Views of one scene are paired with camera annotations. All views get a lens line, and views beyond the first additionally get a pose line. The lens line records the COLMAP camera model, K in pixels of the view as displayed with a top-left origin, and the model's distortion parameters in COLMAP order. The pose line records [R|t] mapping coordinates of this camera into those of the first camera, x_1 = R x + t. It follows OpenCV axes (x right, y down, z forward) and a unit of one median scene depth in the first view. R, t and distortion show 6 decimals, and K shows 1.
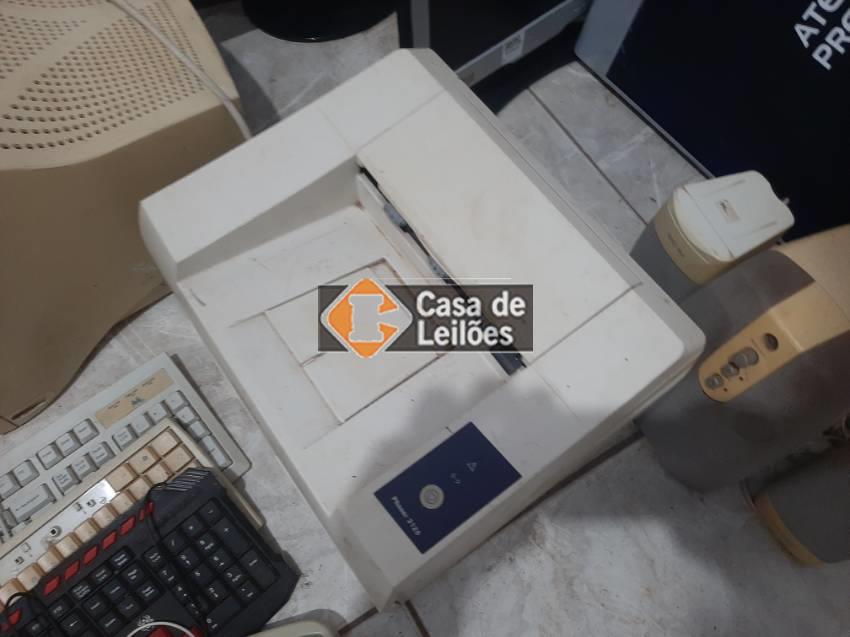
lens RADIAL K [[759.1, 0, 426.8], [0, 759.1, 373.6], [0, 0, 1]] dist [0.059248, -0.001170]
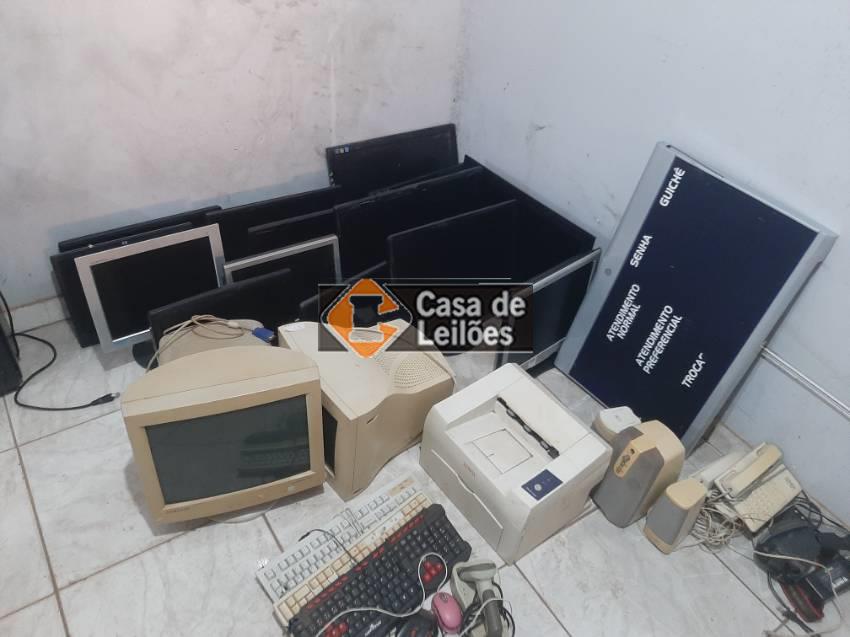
lens RADIAL K [[664.4, 0, 425.0], [0, 664.4, 318.5], [0, 0, 1]] dist [0.002530, -0.008924]
pose [[0.999410, 0.021082, 0.027100, -0.397041], [-0.007060, 0.898605, -0.438702, 0.536750], [-0.033600, 0.438252, 0.898224, -1.340494]]
